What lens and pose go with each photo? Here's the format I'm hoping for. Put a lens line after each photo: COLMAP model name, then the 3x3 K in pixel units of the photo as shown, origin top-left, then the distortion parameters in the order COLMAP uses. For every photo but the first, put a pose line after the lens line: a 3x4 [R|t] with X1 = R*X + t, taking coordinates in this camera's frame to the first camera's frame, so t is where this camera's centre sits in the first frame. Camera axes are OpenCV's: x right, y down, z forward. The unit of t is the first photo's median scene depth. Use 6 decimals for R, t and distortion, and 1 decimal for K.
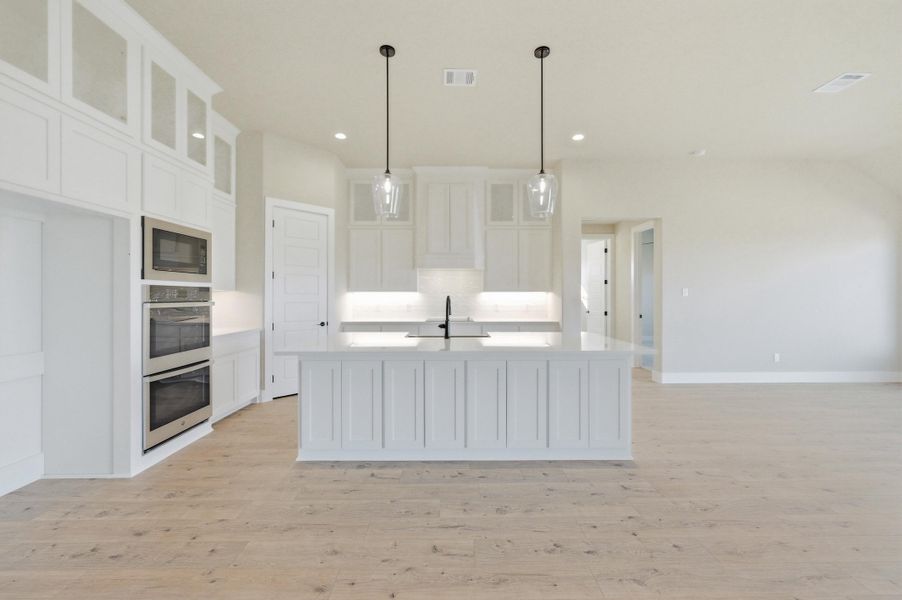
lens RADIAL K [[357.0, 0, 455.4], [0, 357.0, 295.7], [0, 0, 1]] dist [-0.000115, -0.000019]
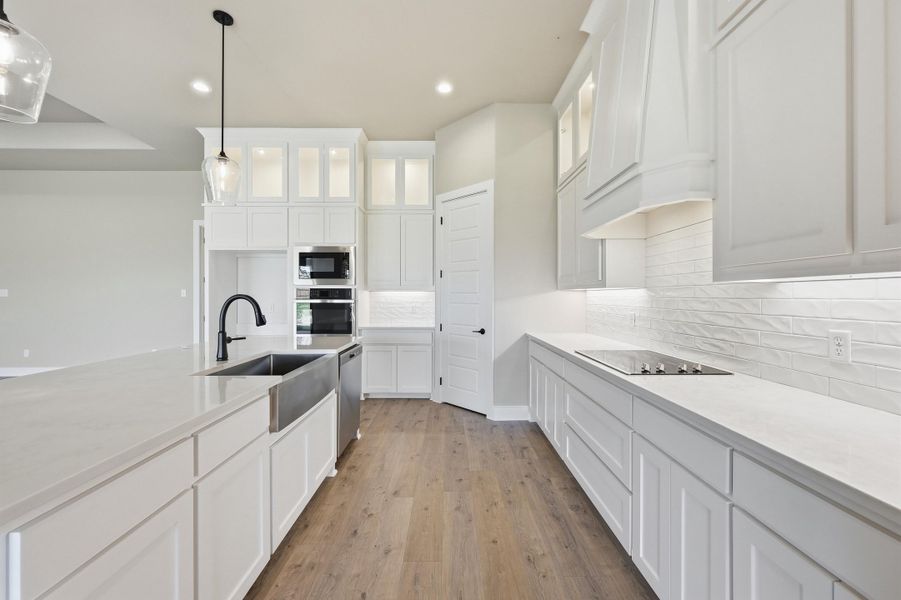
lens RADIAL K [[356.0, 0, 453.0], [0, 356.0, 296.1], [0, 0, 1]] dist [-0.002500, 0.000156]
pose [[-0.002359, 0.001010, -0.999997, 0.741044], [-0.002774, 0.999996, 0.001016, 0.001536], [0.999993, 0.002776, -0.002356, 1.690624]]
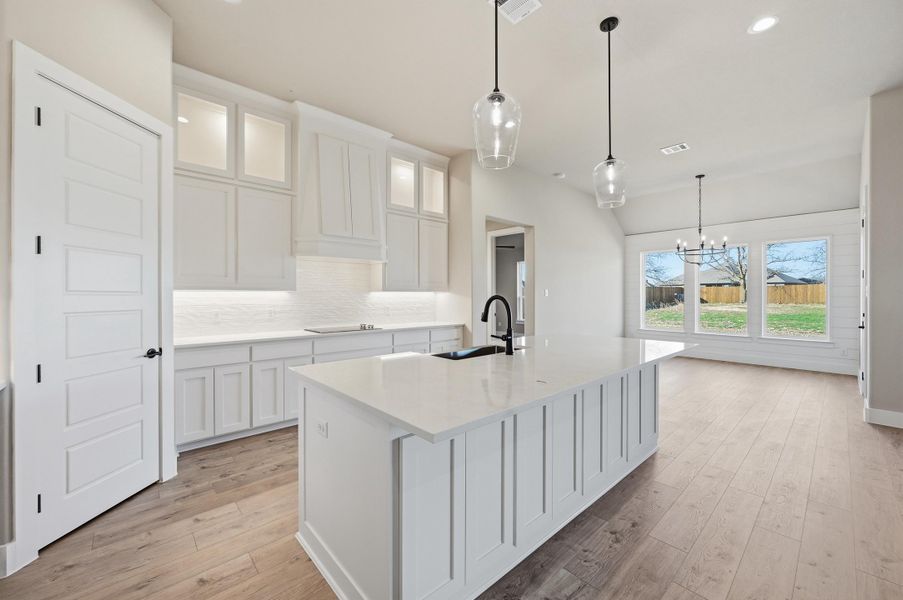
lens RADIAL K [[359.0, 0, 455.6], [0, 359.0, 296.3], [0, 0, 1]] dist [-0.000496, -0.000166]
pose [[0.745116, -0.003173, 0.666928, -0.699494], [0.003388, 0.999994, 0.000972, 0.001367], [-0.666927, 0.001535, 0.745122, 0.630584]]
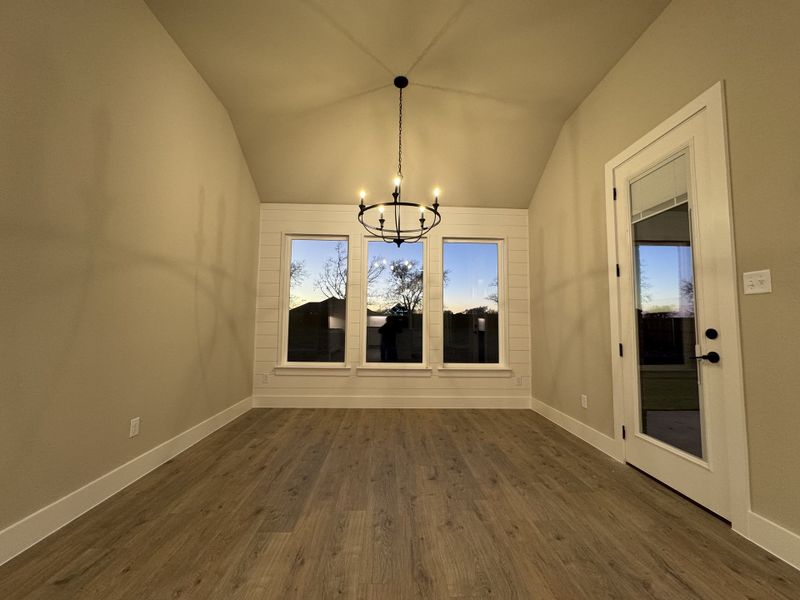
lens RADIAL K [[320.1, 0, 400.0], [0, 320.1, 300.0], [0, 0, 1]] dist [-0.001198, -0.000174]
pose [[-0.020887, 0.071878, 0.997195, 0.911717], [-0.007989, 0.997368, -0.072058, 0.069509], [-0.999750, -0.009472, -0.020258, 1.298124]]
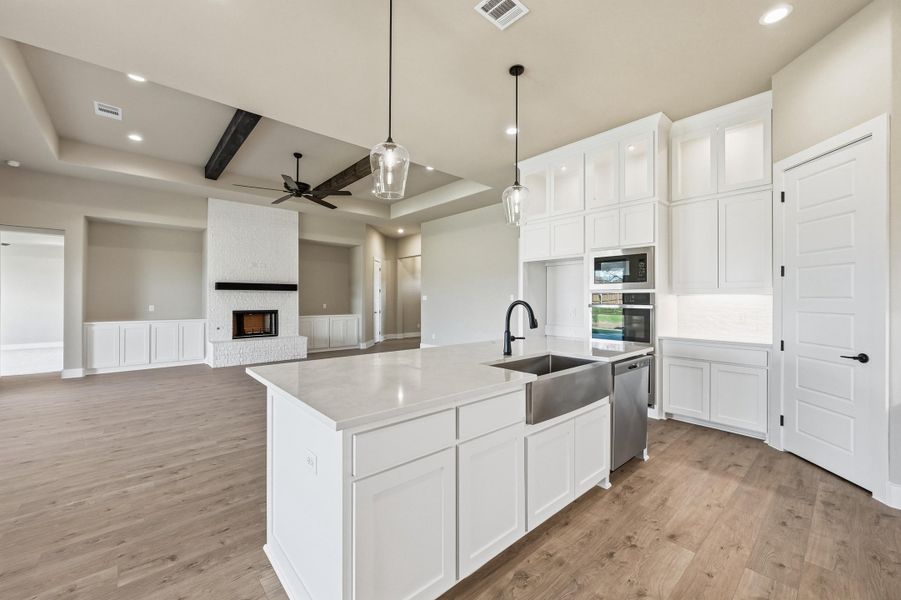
lens RADIAL K [[358.2, 0, 454.5], [0, 358.2, 296.3], [0, 0, 1]] dist [-0.000496, -0.000166]
pose [[-0.755073, -0.004375, -0.655626, 0.697842], [-0.002248, 0.999989, -0.004084, -0.007026], [0.655637, -0.001610, -0.755075, 1.810107]]
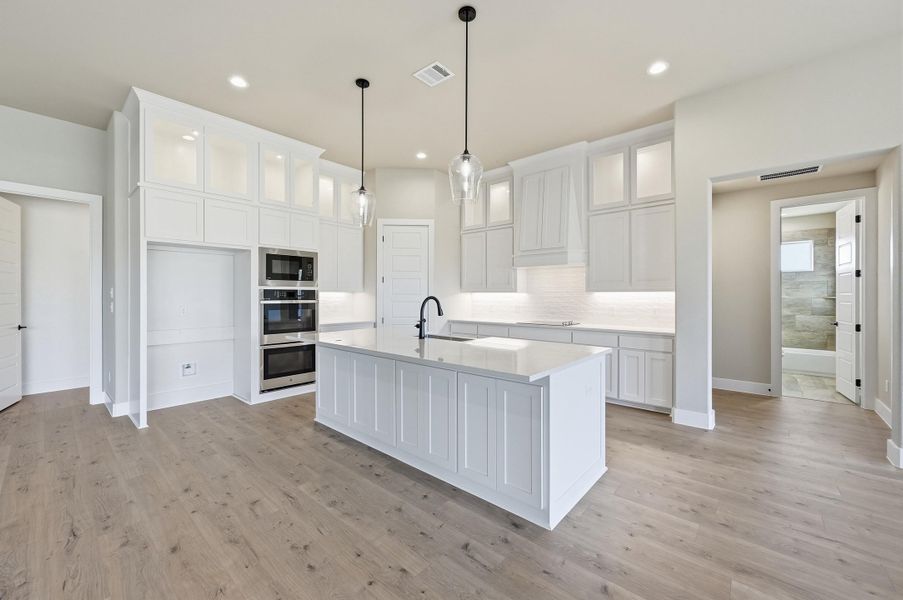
lens RADIAL K [[359.0, 0, 455.6], [0, 359.0, 296.3], [0, 0, 1]] dist [-0.000496, -0.000166]
pose [[0.746231, 0.002369, -0.665683, 0.862484], [-0.001853, 0.999997, 0.001482, -0.001773], [0.665685, 0.000127, 0.746233, 0.362865]]
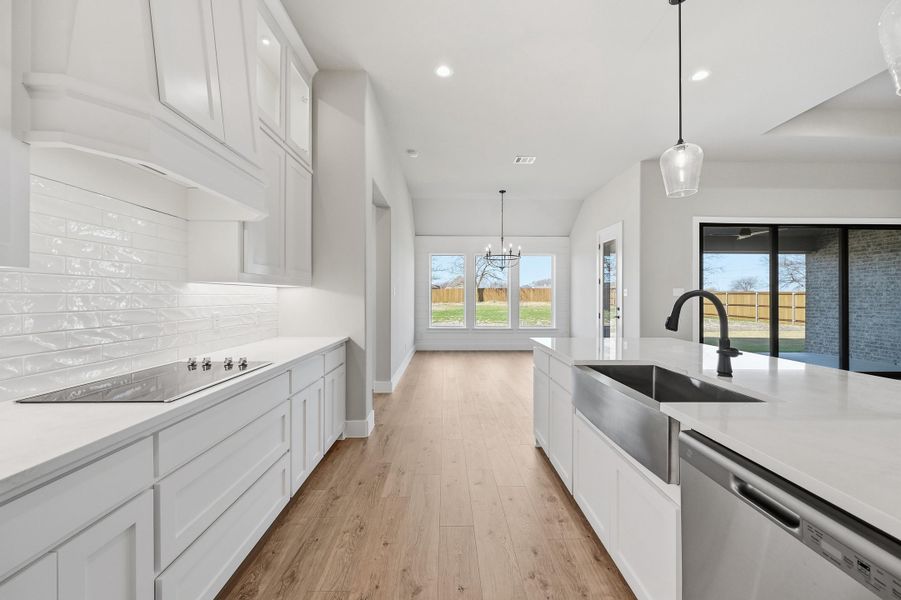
lens RADIAL K [[356.0, 0, 453.0], [0, 356.0, 296.1], [0, 0, 1]] dist [-0.002500, 0.000156]
pose [[-0.005999, 0.001075, 0.999981, -0.610351], [0.000239, 0.999999, -0.001074, 0.009762], [-0.999982, 0.000232, -0.005999, 1.647830]]
